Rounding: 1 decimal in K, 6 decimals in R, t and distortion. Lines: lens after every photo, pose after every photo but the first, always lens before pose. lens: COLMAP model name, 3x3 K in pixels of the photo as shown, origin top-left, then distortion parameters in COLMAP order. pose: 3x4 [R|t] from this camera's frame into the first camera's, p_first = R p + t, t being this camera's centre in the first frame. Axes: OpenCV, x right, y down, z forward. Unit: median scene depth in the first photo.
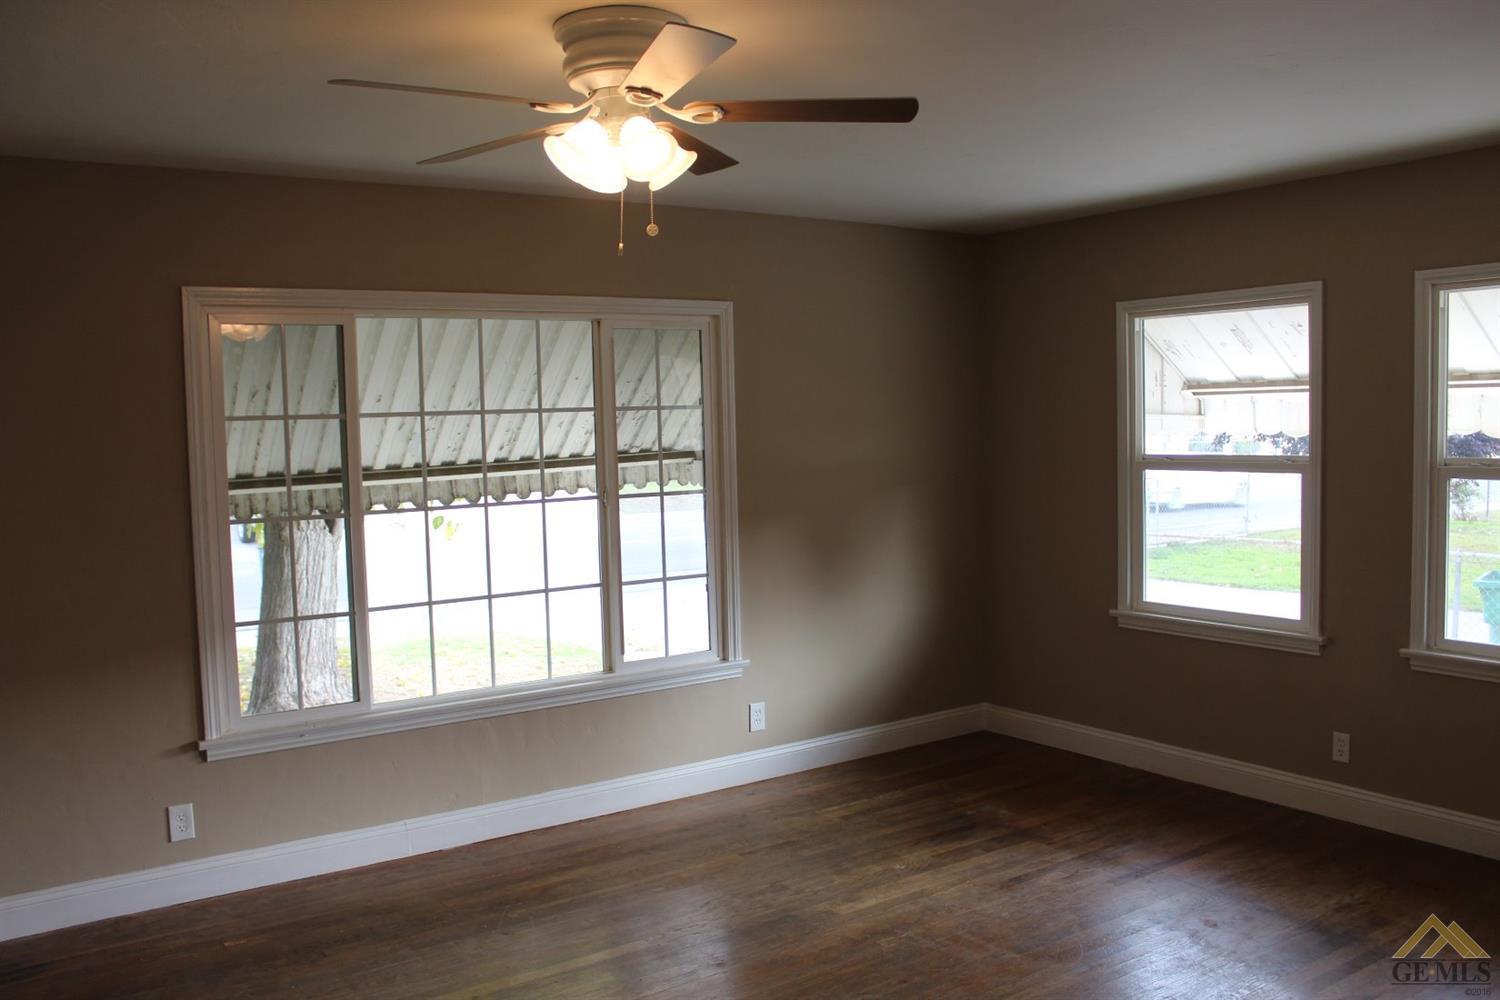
lens RADIAL K [[1264.2, 0, 738.7], [0, 1264.2, 509.9], [0, 0, 1]] dist [-0.153563, 0.160527]
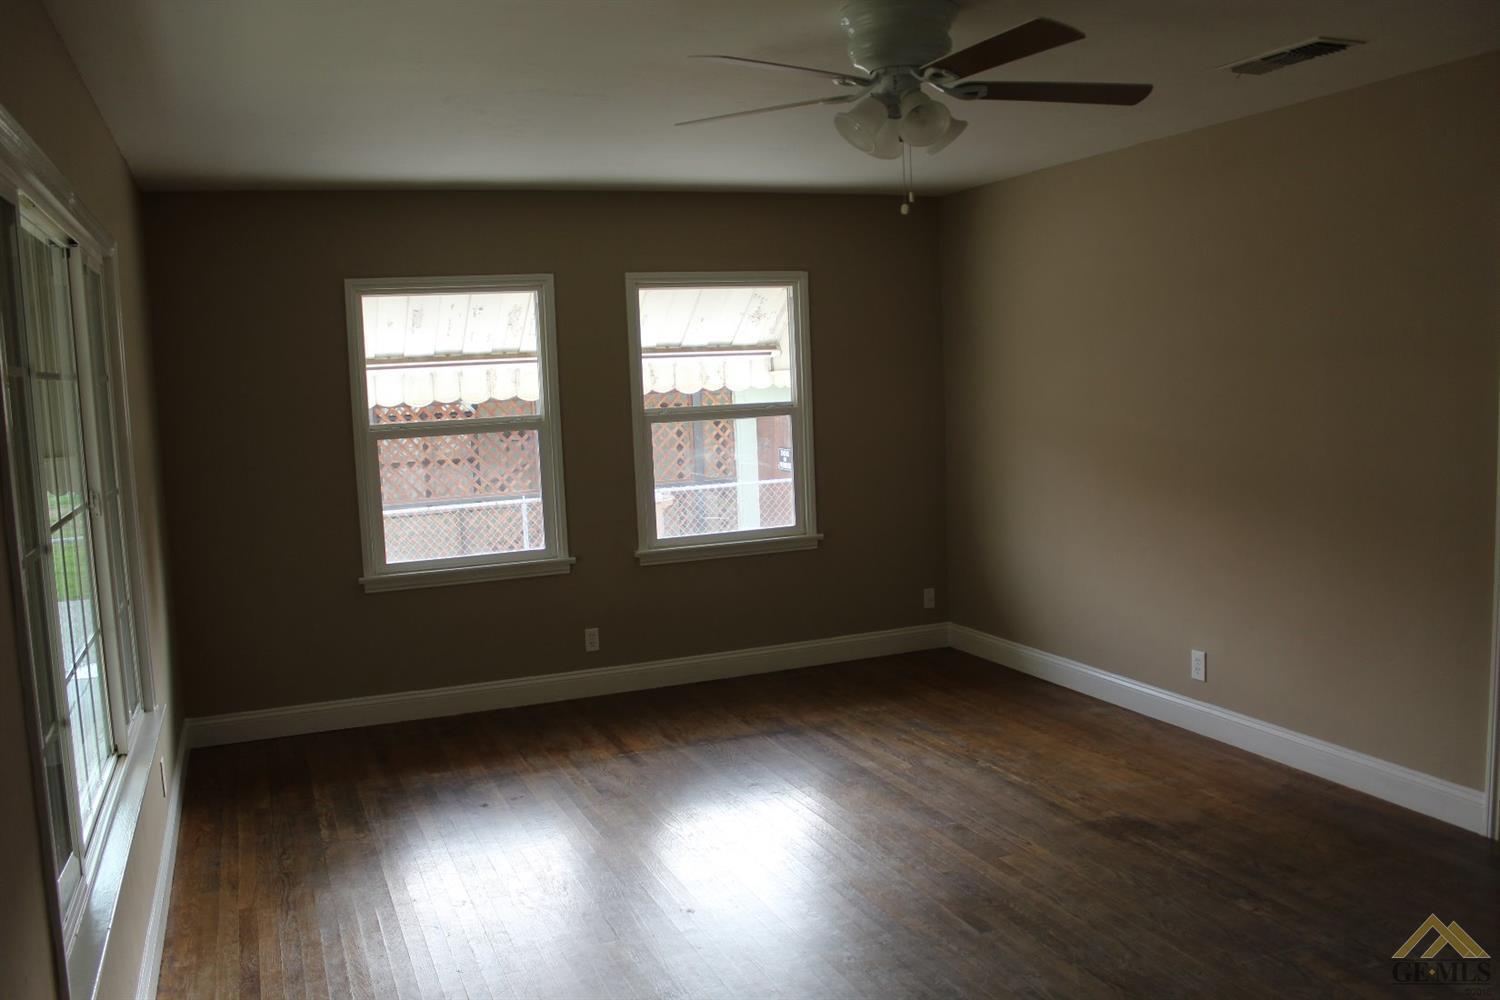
lens RADIAL K [[1264.2, 0, 738.7], [0, 1264.2, 509.9], [0, 0, 1]] dist [-0.153563, 0.160527]
pose [[0.221109, -0.095376, 0.970574, -0.717068], [0.107515, 0.991524, 0.072941, -0.019693], [-0.969304, 0.088223, 0.229490, 0.522215]]
